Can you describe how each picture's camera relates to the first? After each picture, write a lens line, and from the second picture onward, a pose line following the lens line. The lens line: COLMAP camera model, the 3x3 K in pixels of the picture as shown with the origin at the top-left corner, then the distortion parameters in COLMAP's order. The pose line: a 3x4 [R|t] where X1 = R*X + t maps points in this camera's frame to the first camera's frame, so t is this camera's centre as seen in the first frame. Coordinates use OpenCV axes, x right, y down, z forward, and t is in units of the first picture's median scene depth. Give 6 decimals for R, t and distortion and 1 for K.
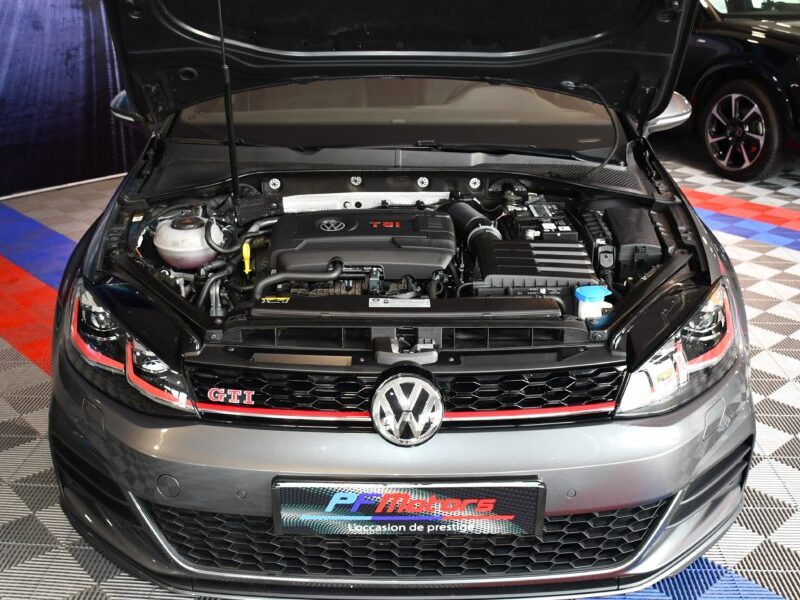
lens RADIAL K [[911.7, 0, 388.9], [0, 911.7, 270.3], [0, 0, 1]] dist [-0.106117, 0.002291]
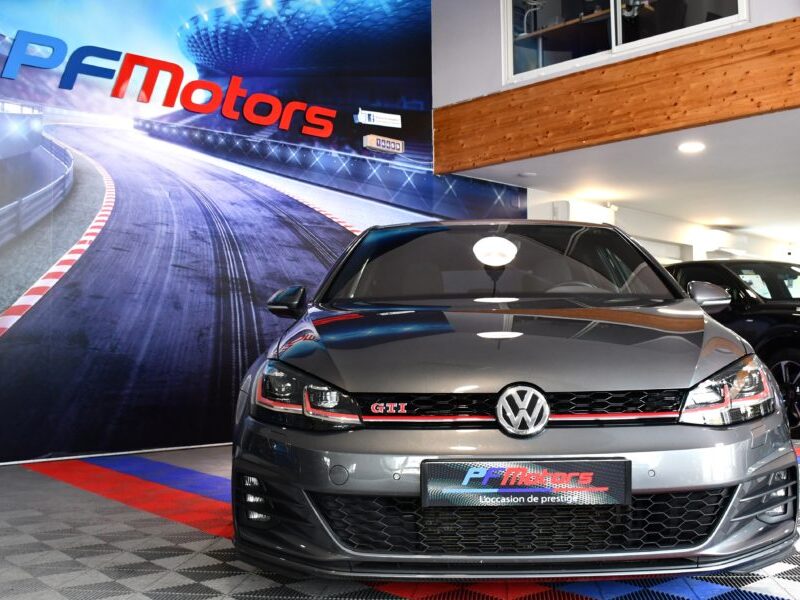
lens RADIAL K [[909.1, 0, 427.5], [0, 909.1, 300.4], [0, 0, 1]] dist [-0.147213, 0.085996]
pose [[0.999199, -0.014273, -0.037388, -0.063757], [-0.000428, 0.930378, -0.366601, 0.467127], [0.040017, 0.366323, 0.929627, -0.284843]]
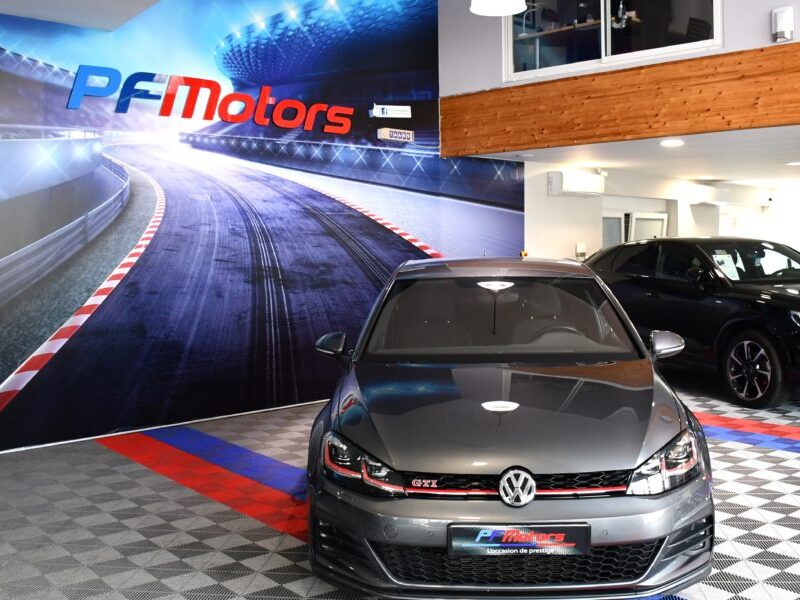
lens RADIAL K [[902.9, 0, 416.9], [0, 902.9, 258.9], [0, 0, 1]] dist [-0.148950, 0.080452]
pose [[0.998811, -0.011000, -0.047499, -0.092659], [-0.003781, 0.953805, -0.300402, 0.247724], [0.048609, 0.300224, 0.952629, -0.916291]]
